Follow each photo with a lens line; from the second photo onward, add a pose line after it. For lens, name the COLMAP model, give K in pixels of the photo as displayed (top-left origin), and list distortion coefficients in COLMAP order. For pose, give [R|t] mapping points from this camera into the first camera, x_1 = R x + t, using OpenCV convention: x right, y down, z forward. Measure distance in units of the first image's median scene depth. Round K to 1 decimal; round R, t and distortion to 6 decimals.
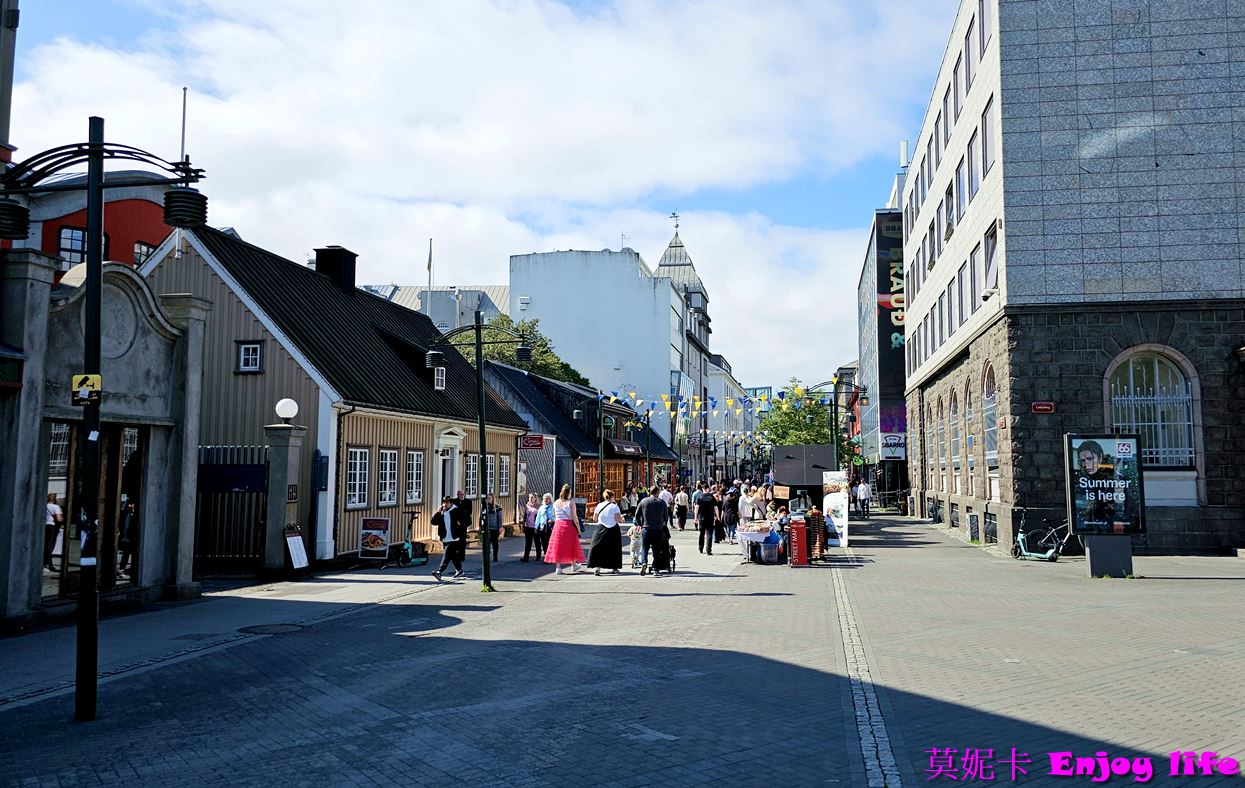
lens RADIAL K [[895.2, 0, 628.6], [0, 895.2, 393.2], [0, 0, 1]] dist [-0.012847, -0.004029]
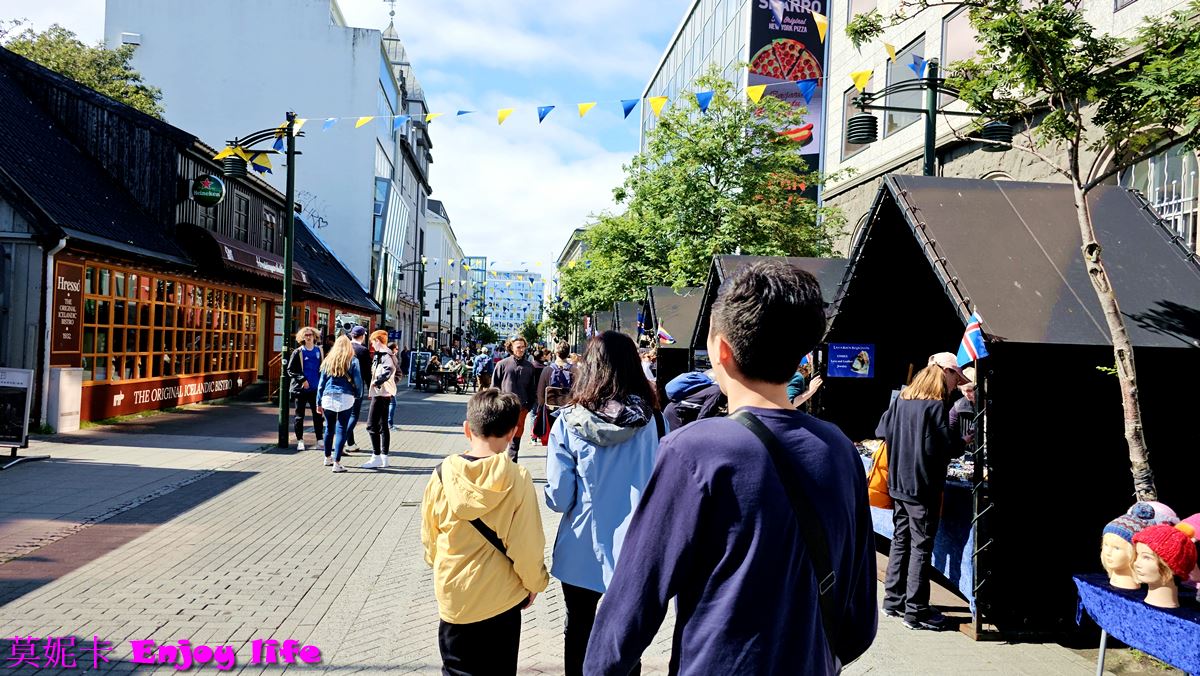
lens RADIAL K [[796.0, 0, 603.6], [0, 796.0, 340.9], [0, 0, 1]] dist [-0.003093, -0.007348]
pose [[0.947124, 0.033034, 0.319163, 0.019084], [-0.058270, 0.995855, 0.069845, 0.035489], [-0.315533, -0.084750, 0.945123, 0.310759]]
